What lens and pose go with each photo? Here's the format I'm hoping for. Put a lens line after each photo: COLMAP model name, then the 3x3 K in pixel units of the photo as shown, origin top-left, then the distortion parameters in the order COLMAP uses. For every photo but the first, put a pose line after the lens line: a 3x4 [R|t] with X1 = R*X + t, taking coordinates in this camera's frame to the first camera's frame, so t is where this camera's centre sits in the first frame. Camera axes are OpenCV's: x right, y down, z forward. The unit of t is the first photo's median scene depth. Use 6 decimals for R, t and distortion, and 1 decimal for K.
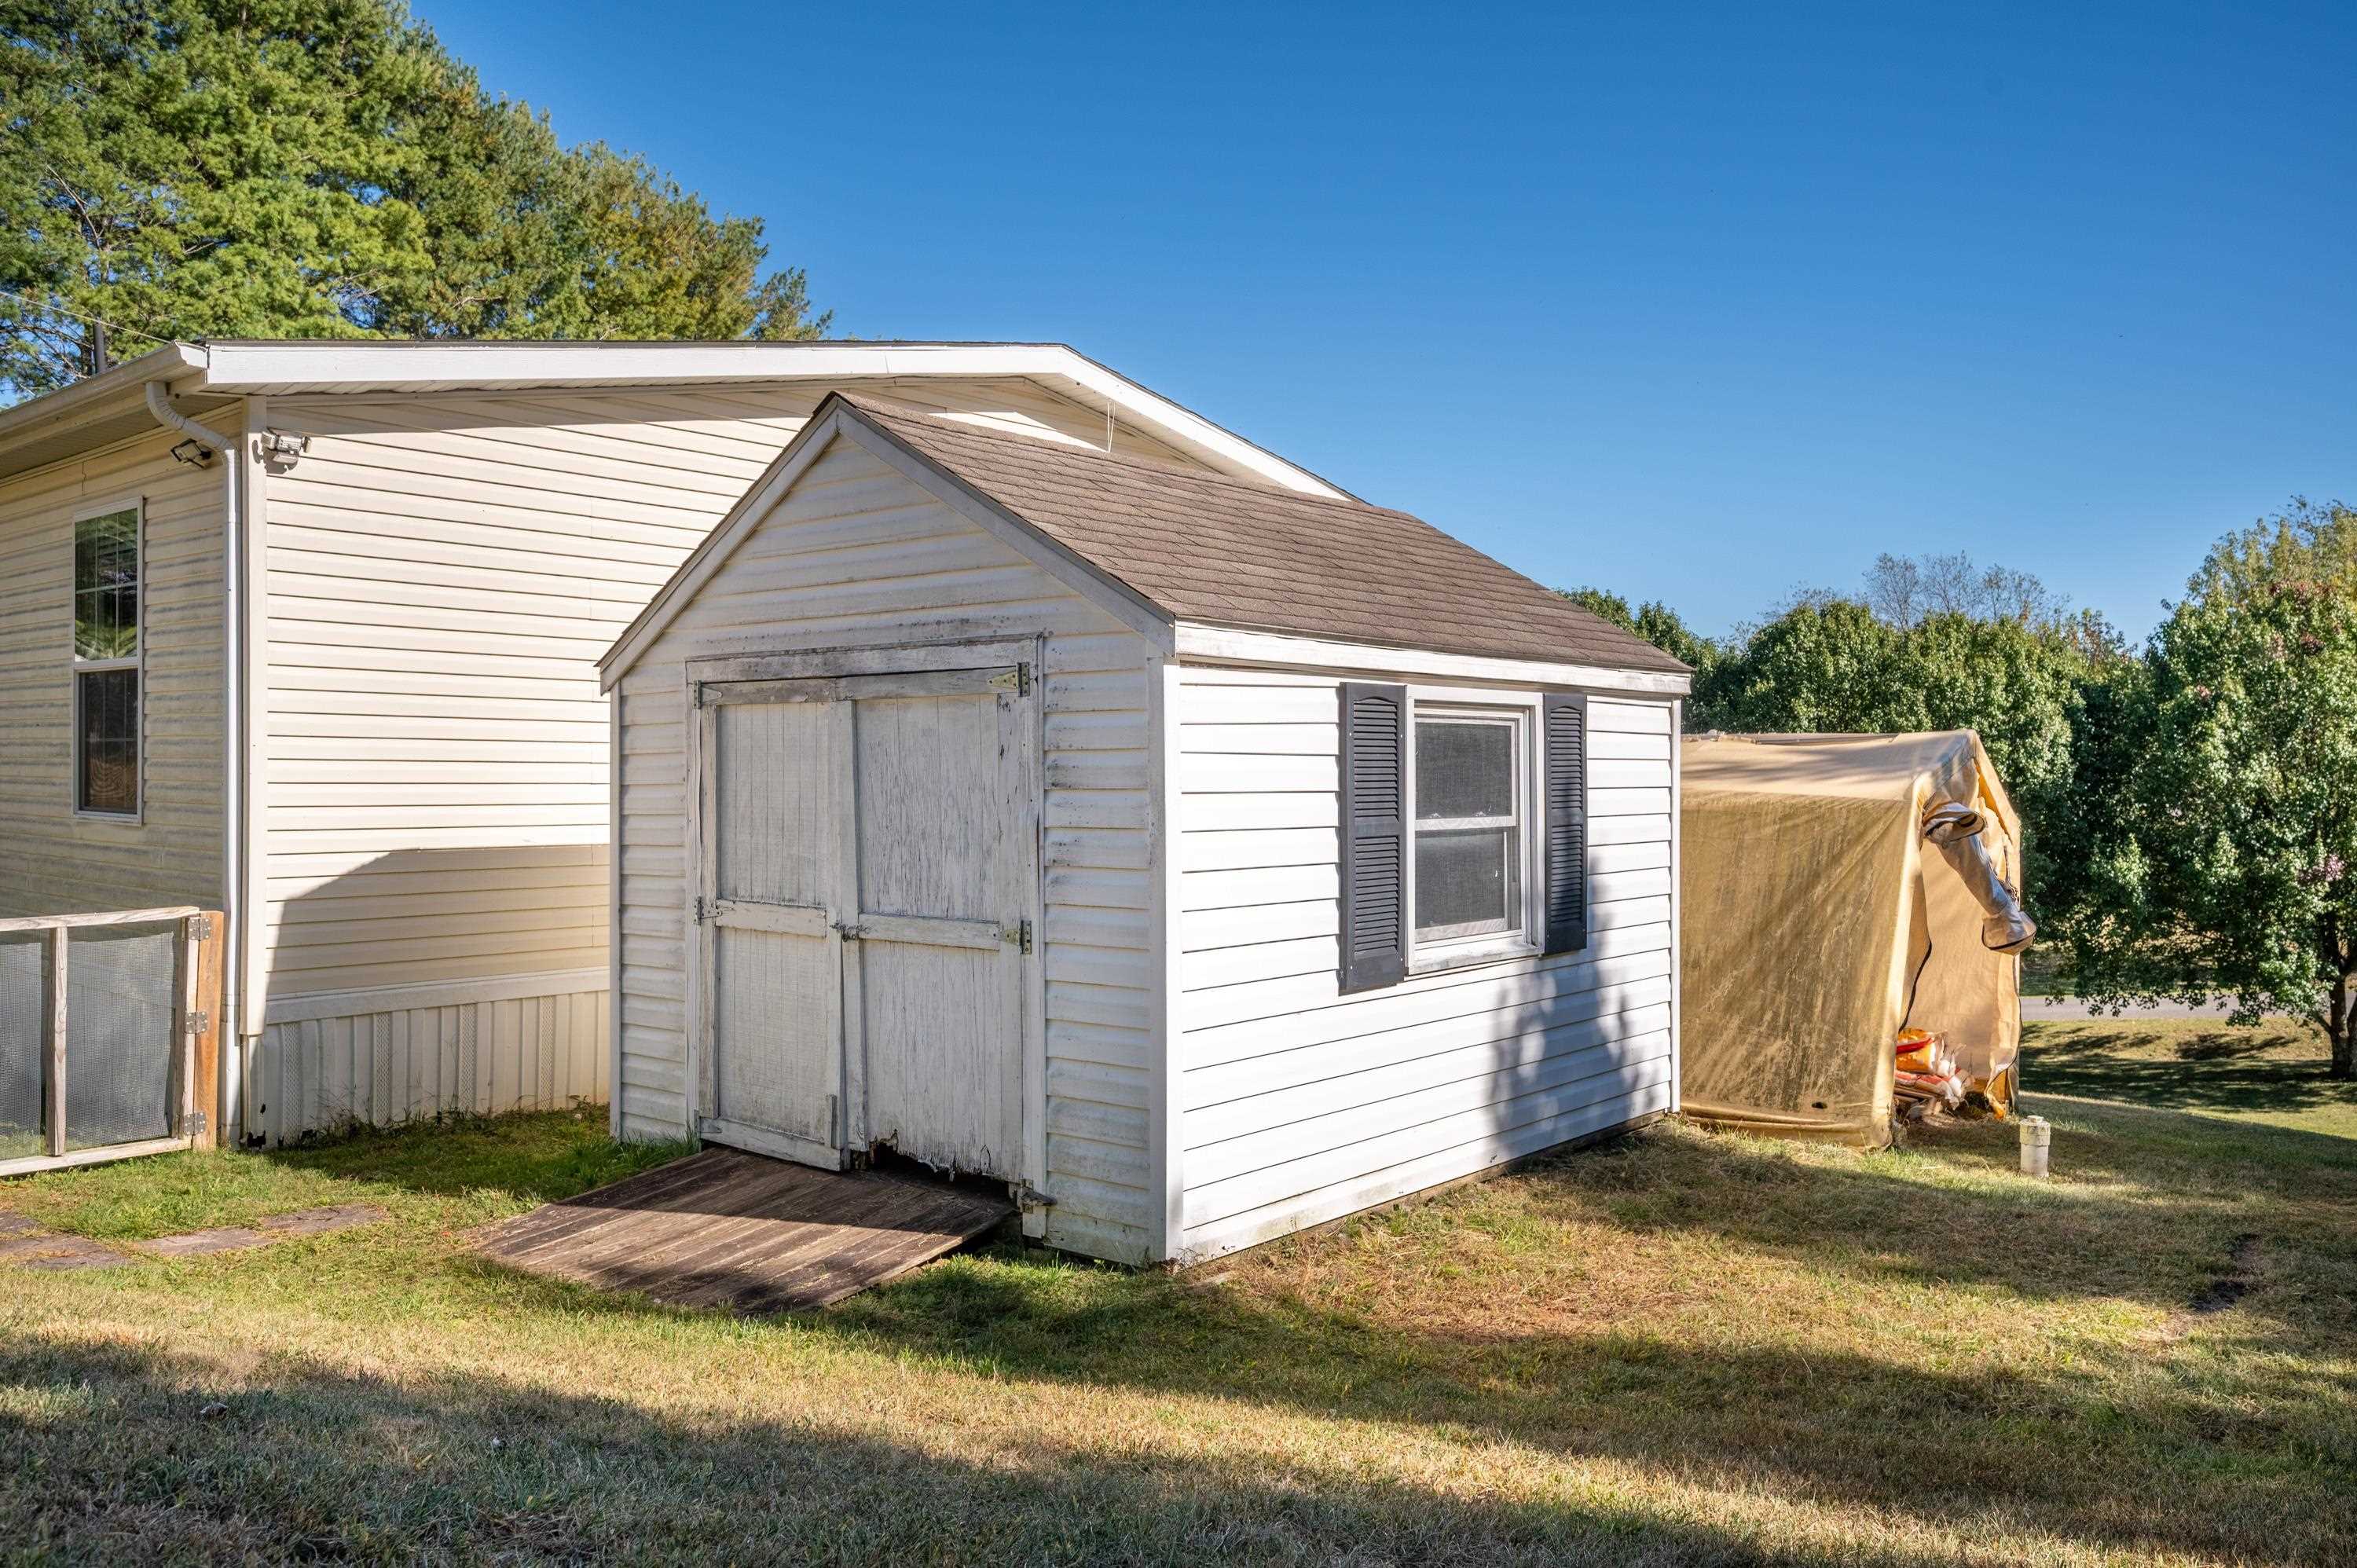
lens RADIAL K [[1740.3, 0, 1166.9], [0, 1740.3, 767.0], [0, 0, 1]] dist [0.010590, -0.025315]
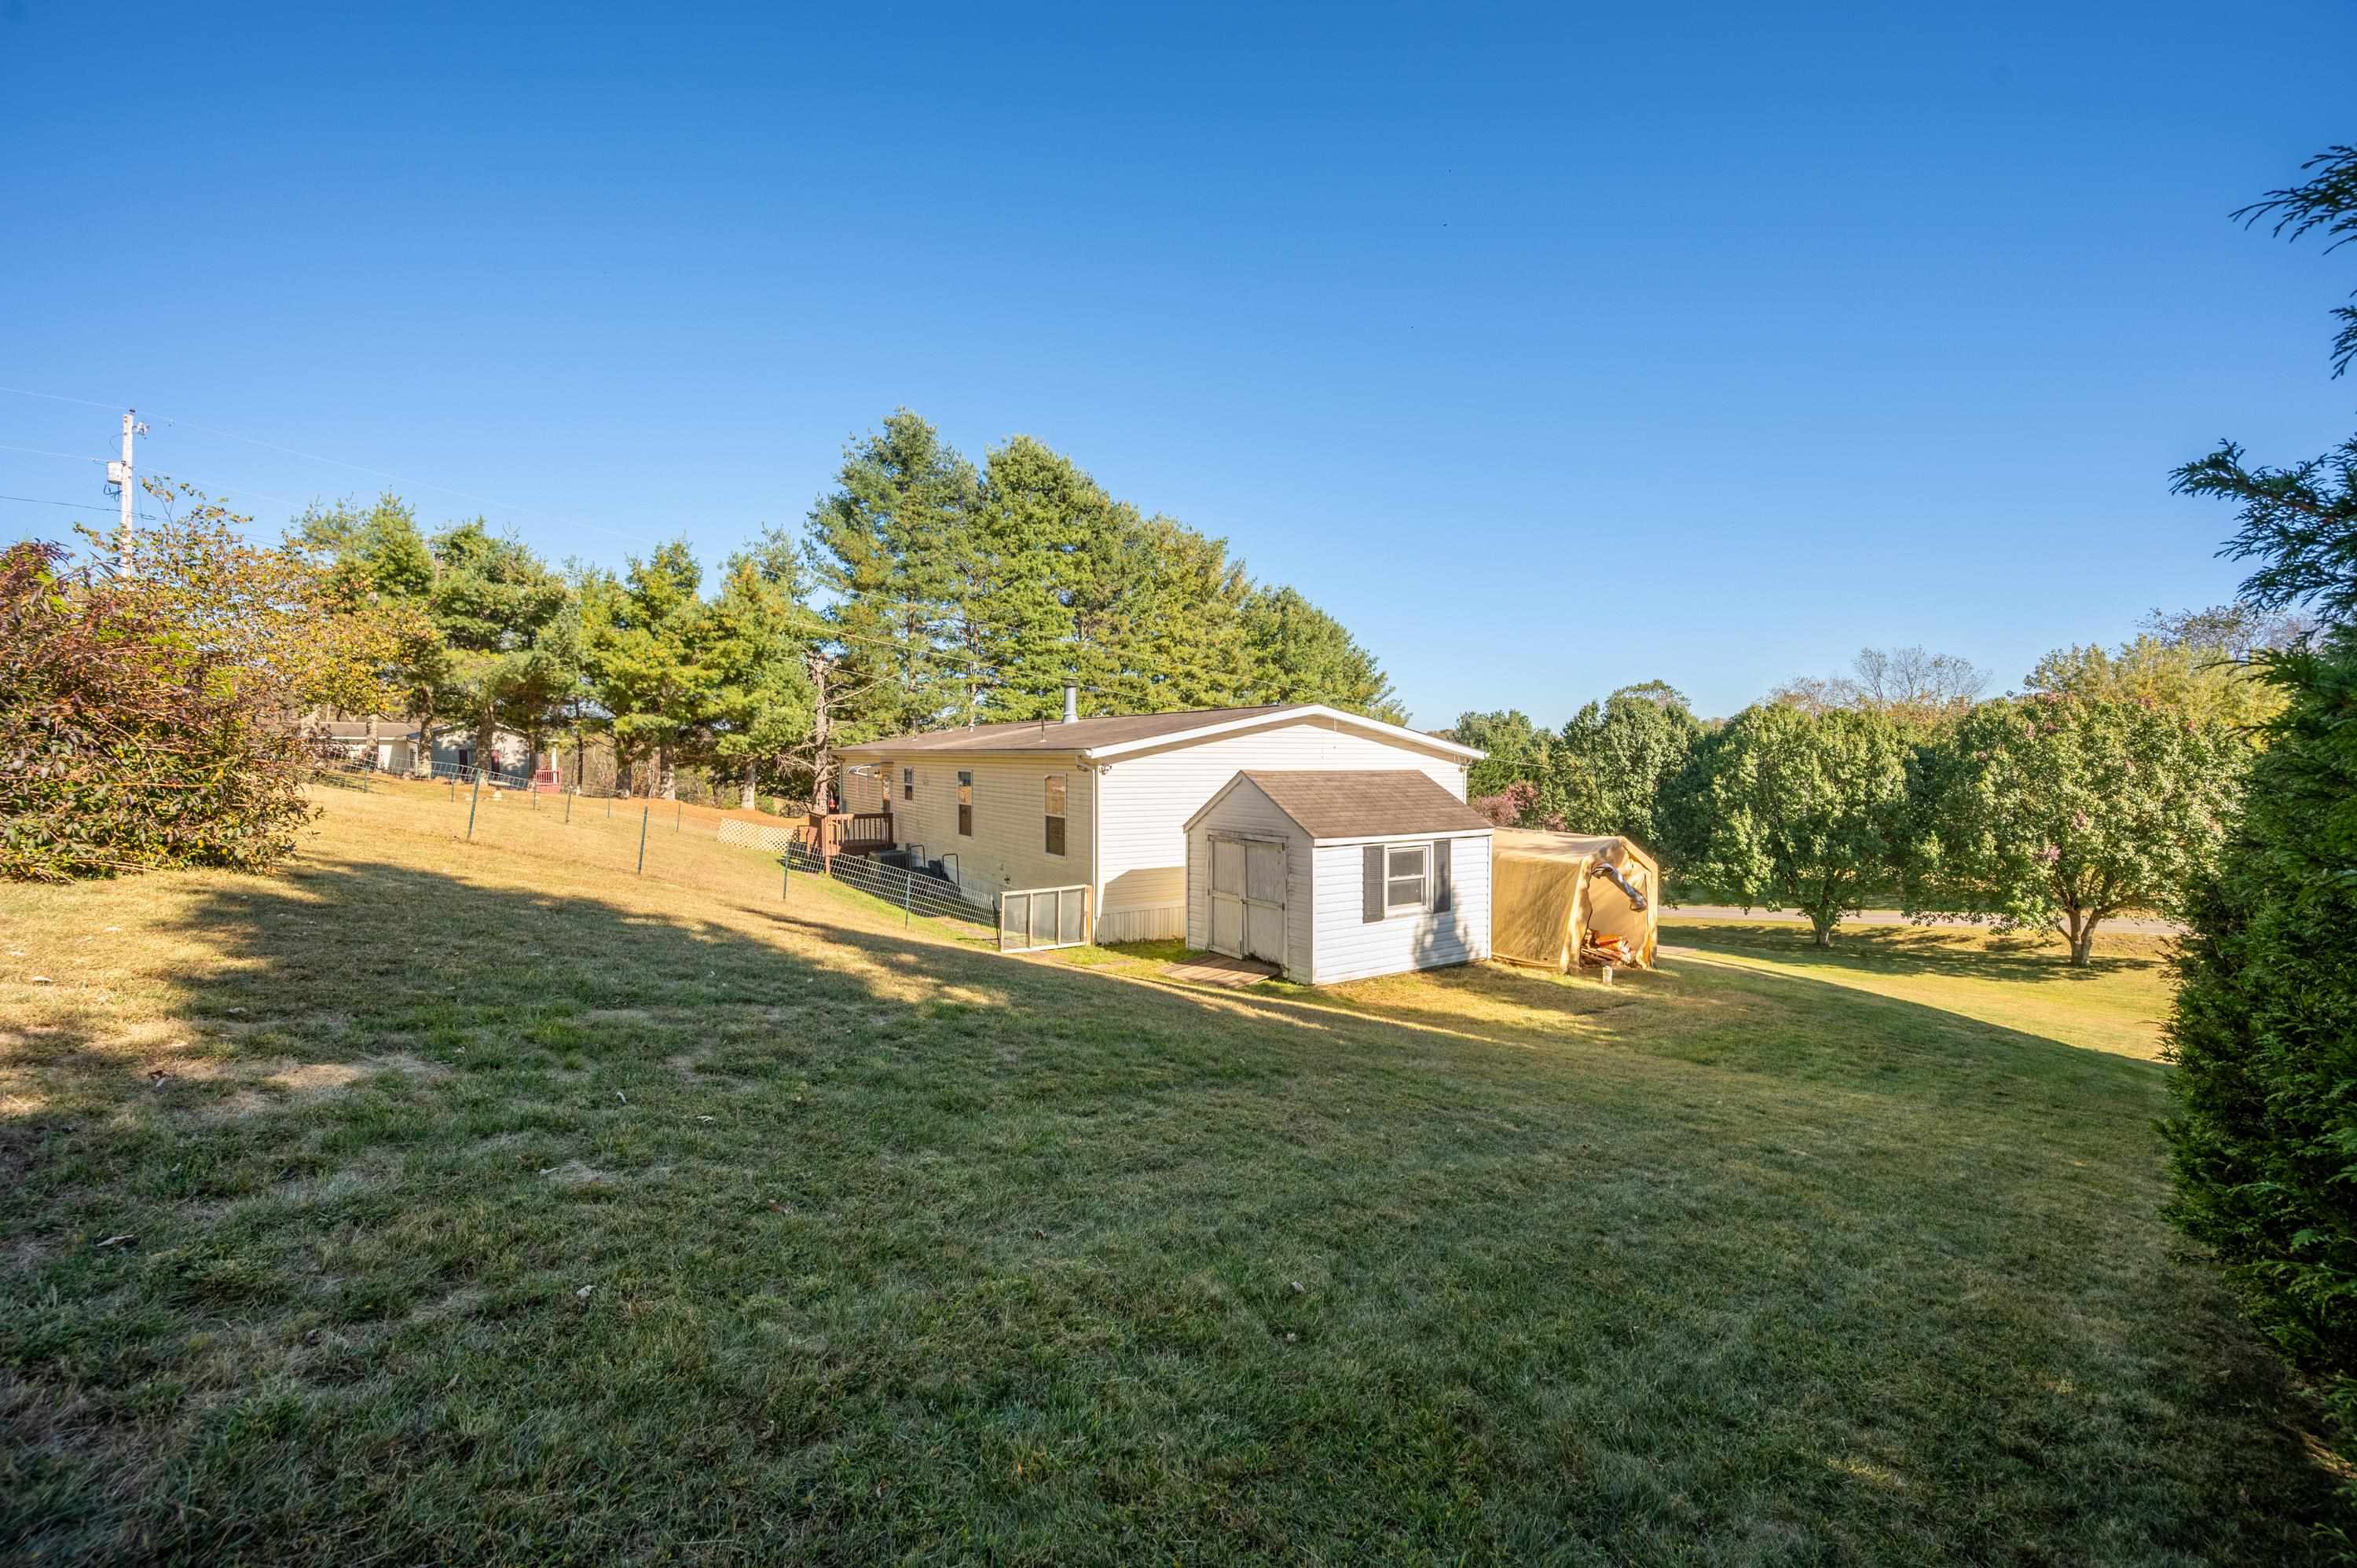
lens RADIAL K [[914.0, 0, 1178.5], [0, 914.0, 784.0], [0, 0, 1]] dist [-0.001892, 0.000111]
pose [[0.960232, 0.007461, -0.279103, 0.044802], [0.000150, 0.999629, 0.027238, -0.040442], [0.279202, -0.026197, 0.959875, -0.184389]]
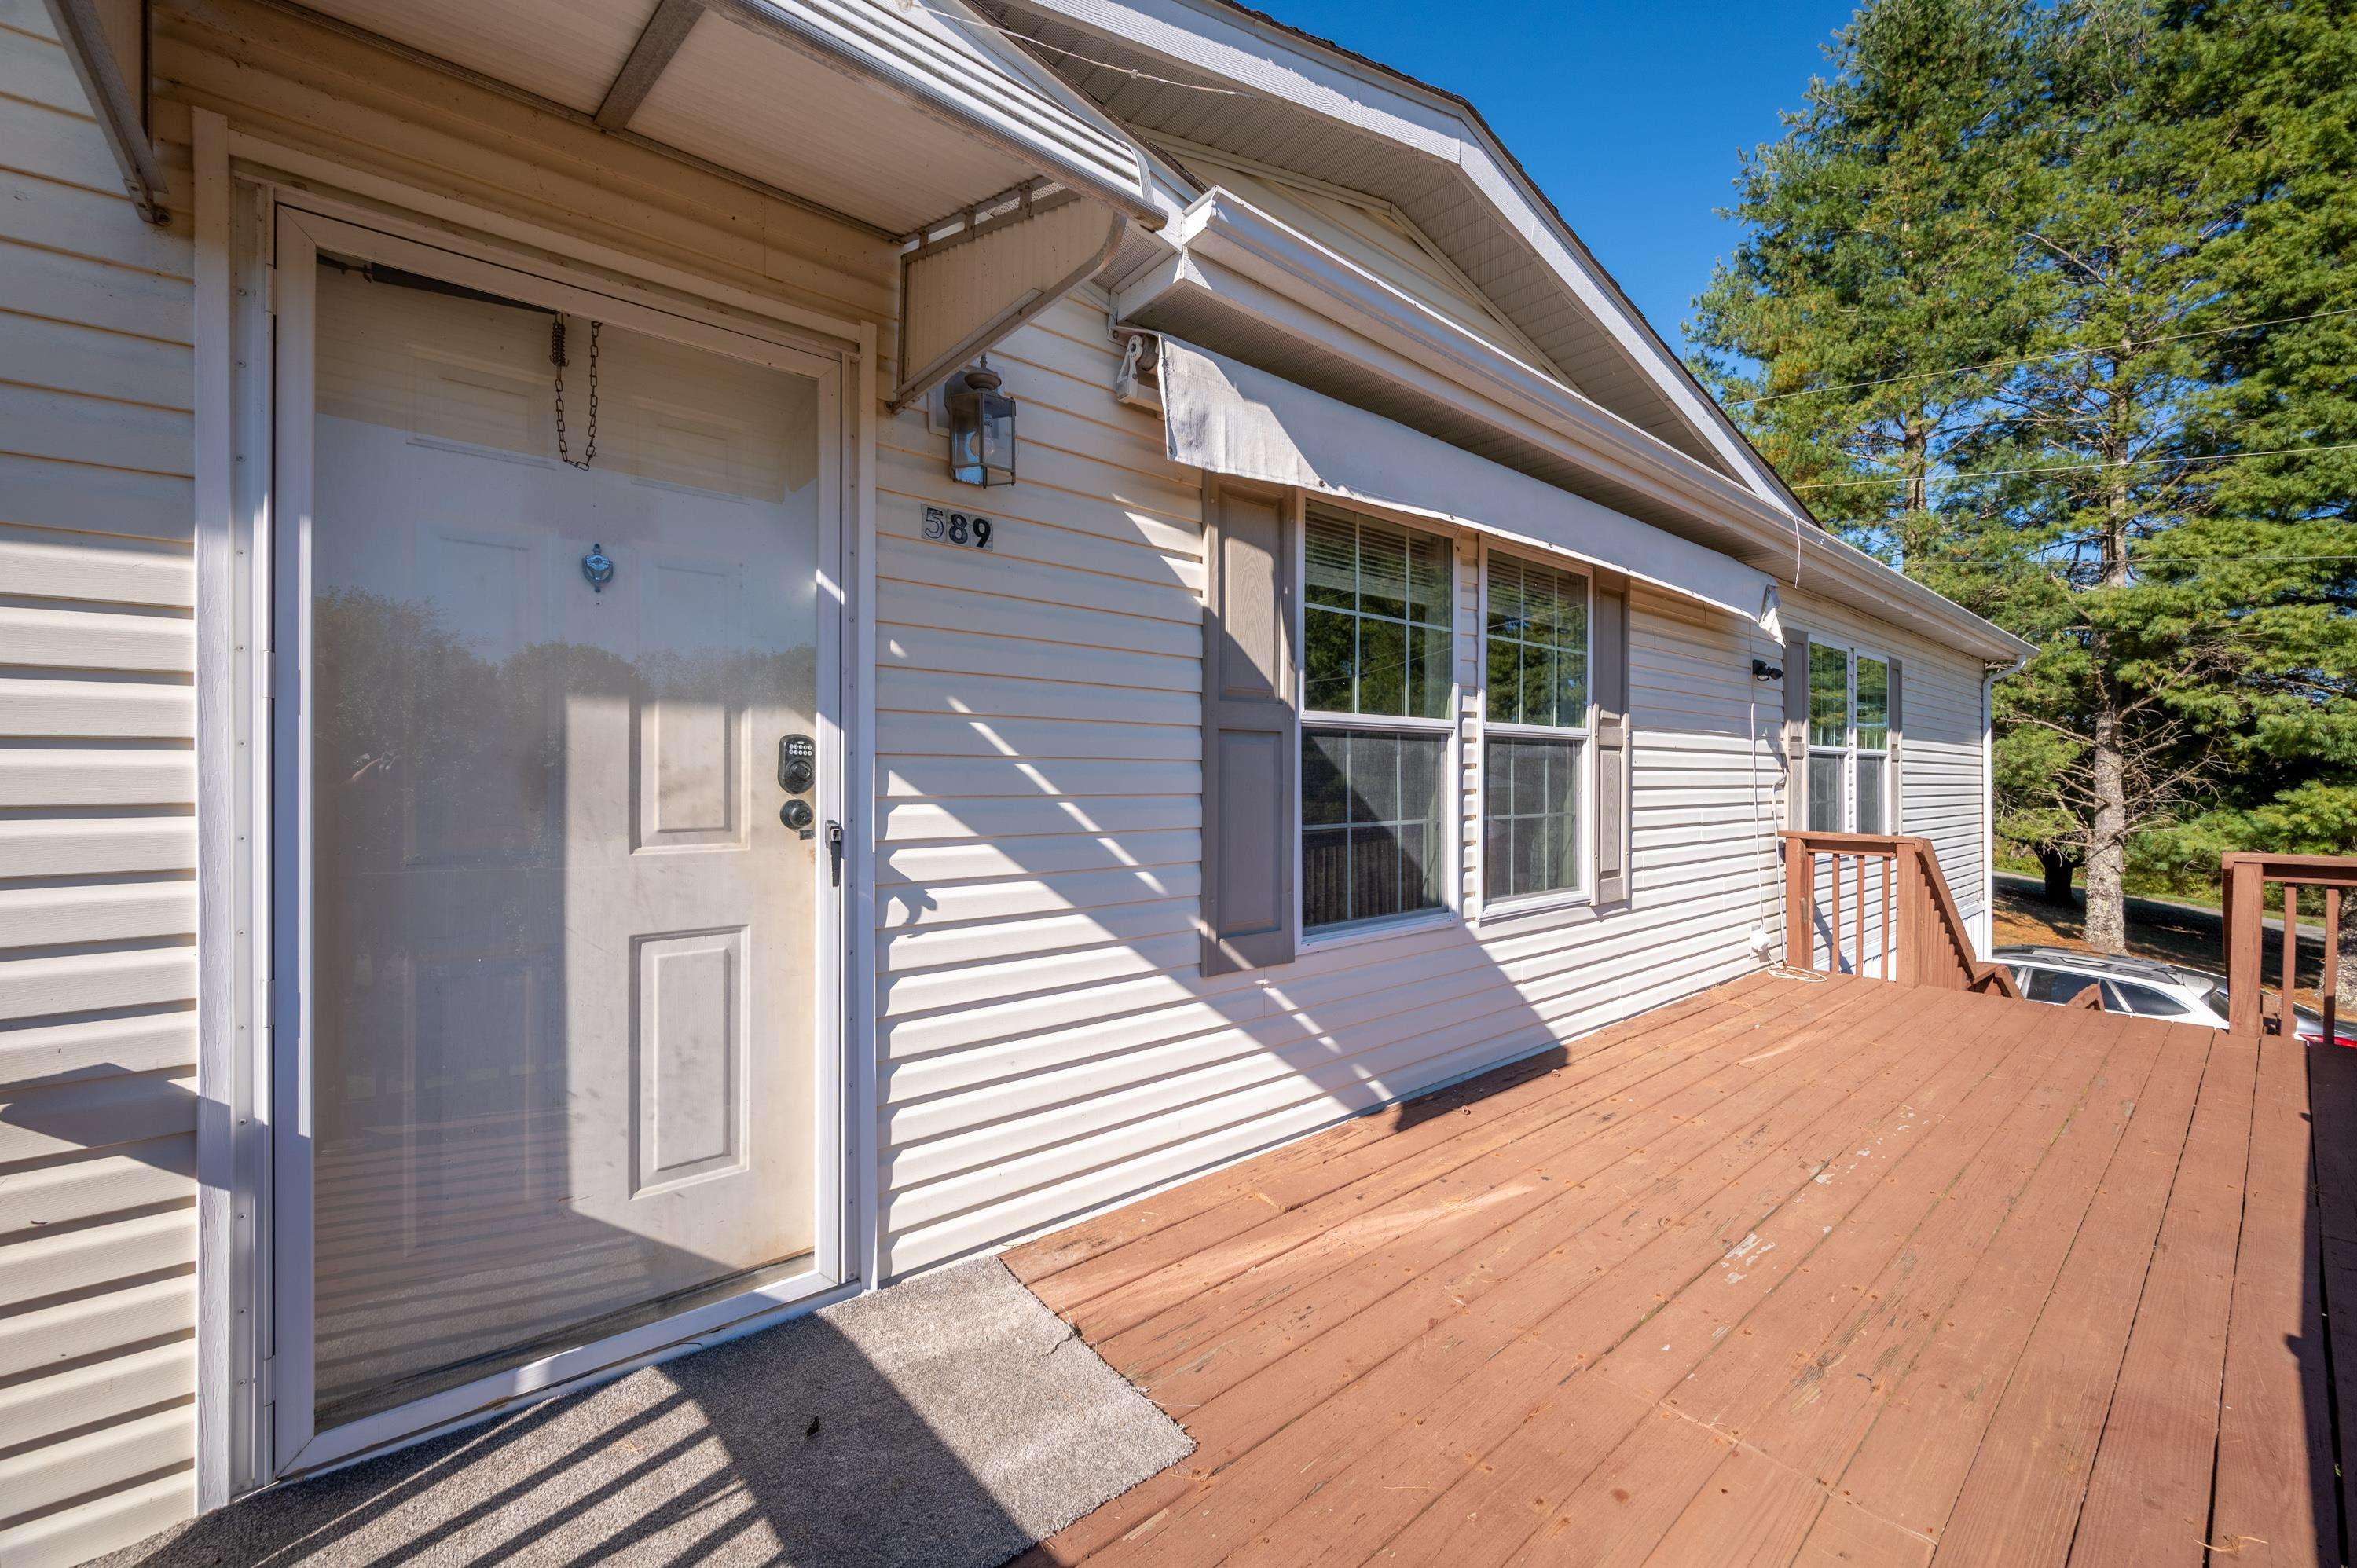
lens RADIAL K [[928.1, 0, 1174.4], [0, 928.1, 781.9], [0, 0, 1]] dist [-0.006551, 0.001006]
pose [[-0.165432, -0.001949, -0.986219, -0.004003], [-0.013507, 0.999909, 0.000289, -0.005142], [0.986129, 0.013368, -0.165443, 0.508386]]
